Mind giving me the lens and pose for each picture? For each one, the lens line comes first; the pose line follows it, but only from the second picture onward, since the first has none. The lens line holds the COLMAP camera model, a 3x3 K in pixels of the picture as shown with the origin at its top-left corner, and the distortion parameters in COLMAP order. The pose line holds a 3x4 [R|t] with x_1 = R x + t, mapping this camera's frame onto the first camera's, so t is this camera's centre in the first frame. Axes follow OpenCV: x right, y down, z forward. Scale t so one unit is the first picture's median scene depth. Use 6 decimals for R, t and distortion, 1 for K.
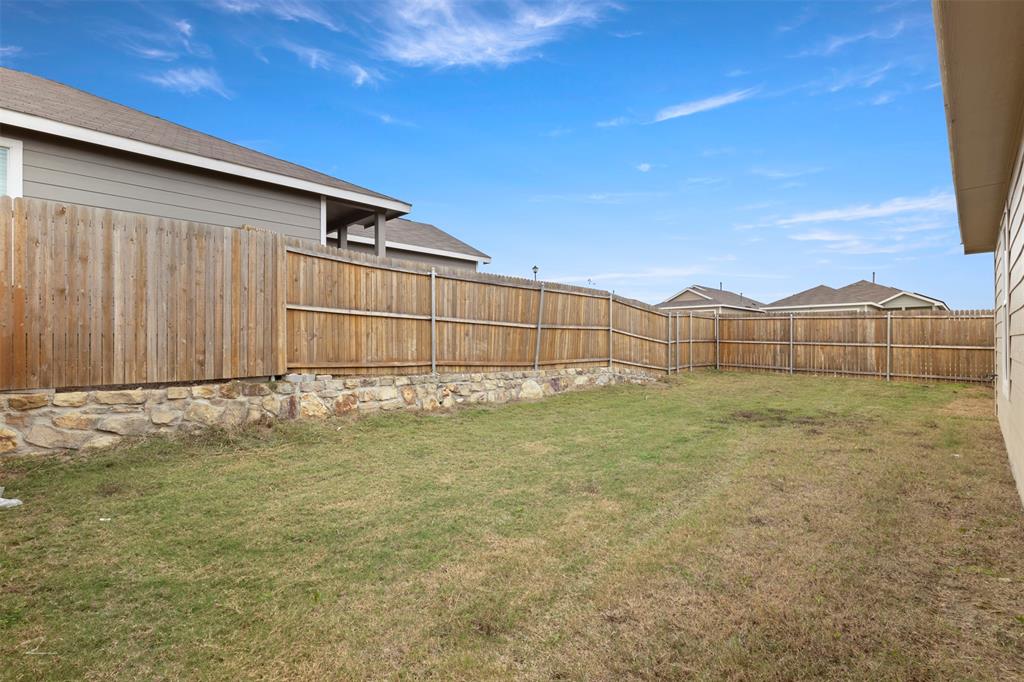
lens RADIAL K [[474.0, 0, 508.0], [0, 474.0, 340.4], [0, 0, 1]] dist [0.001613, -0.000290]
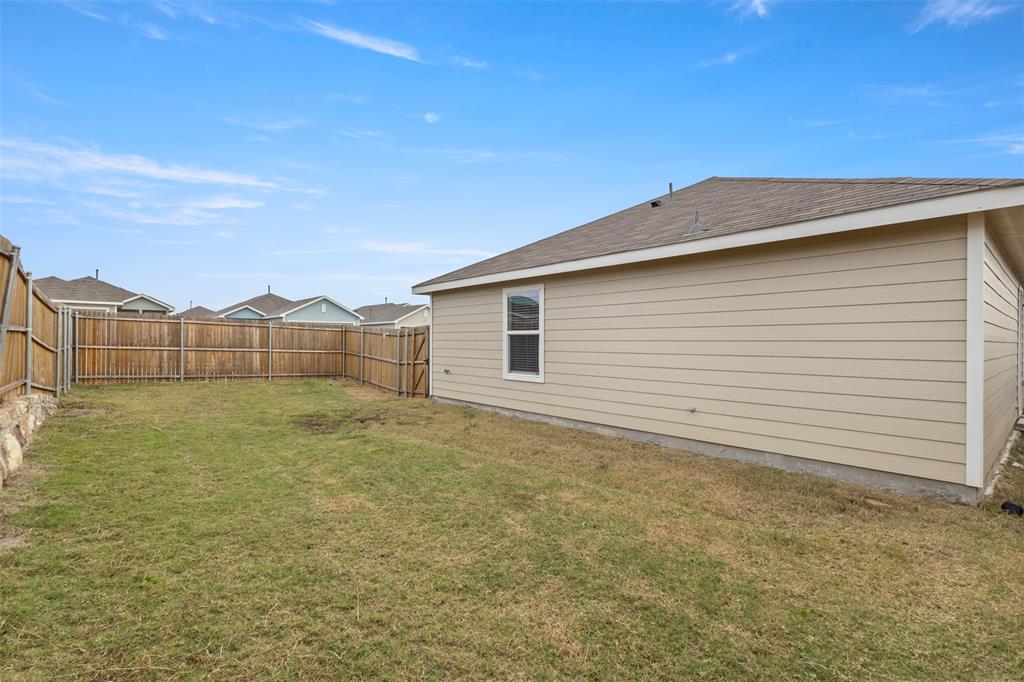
lens RADIAL K [[474.0, 0, 508.3], [0, 474.0, 341.9], [0, 0, 1]] dist [0.001613, -0.000290]
pose [[0.067366, 0.003844, 0.997721, -0.286347], [-0.008710, 0.999957, -0.003265, -0.010237], [-0.997690, -0.008470, 0.067397, 0.303808]]
